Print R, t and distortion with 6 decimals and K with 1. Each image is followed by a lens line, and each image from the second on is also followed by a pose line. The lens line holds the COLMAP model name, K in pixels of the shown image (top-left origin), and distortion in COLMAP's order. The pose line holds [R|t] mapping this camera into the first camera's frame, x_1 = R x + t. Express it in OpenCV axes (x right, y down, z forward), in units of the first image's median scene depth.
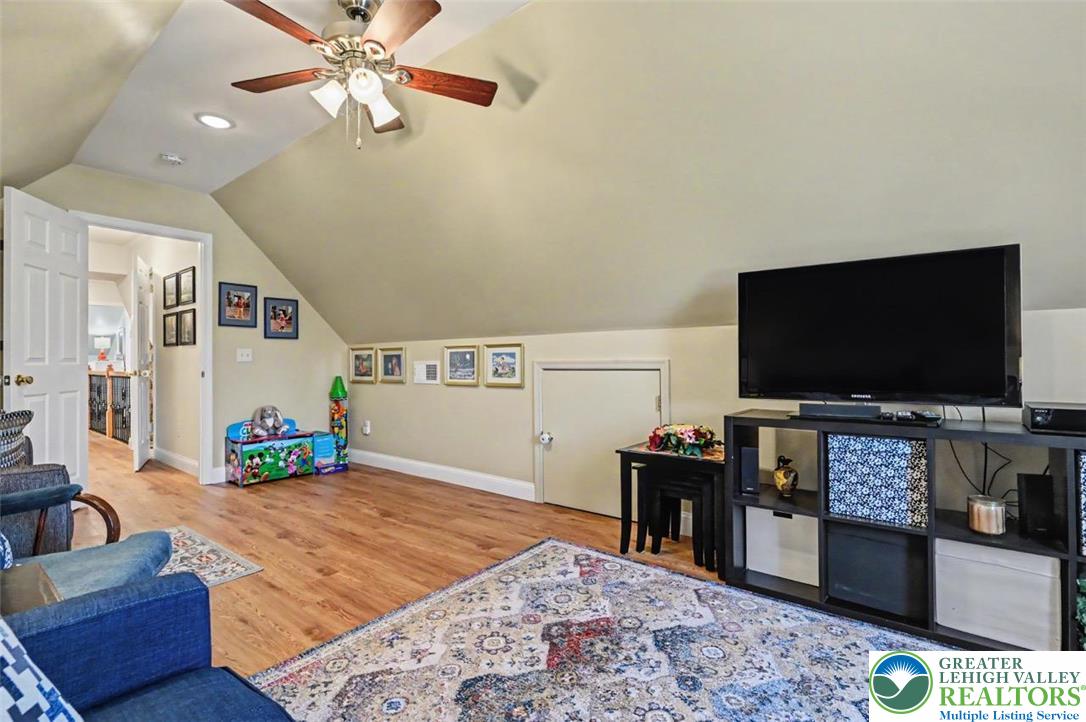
lens RADIAL K [[478.8, 0, 540.6], [0, 478.8, 363.5], [0, 0, 1]] dist [-0.001299, -0.000026]
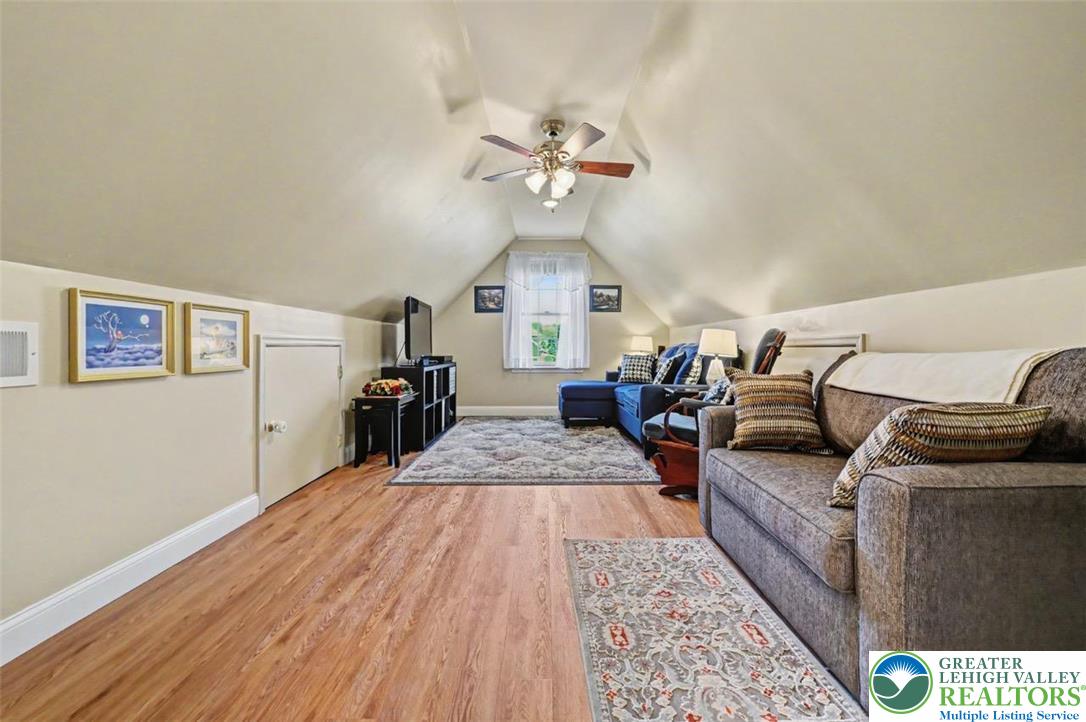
lens RADIAL K [[478.8, 0, 542.0], [0, 478.8, 353.1], [0, 0, 1]] dist [-0.001299, -0.000026]
pose [[-0.630393, -0.005890, 0.776254, -0.876232], [-0.001628, 0.999979, 0.006266, 0.018232], [-0.776275, 0.002687, -0.630389, 1.092523]]
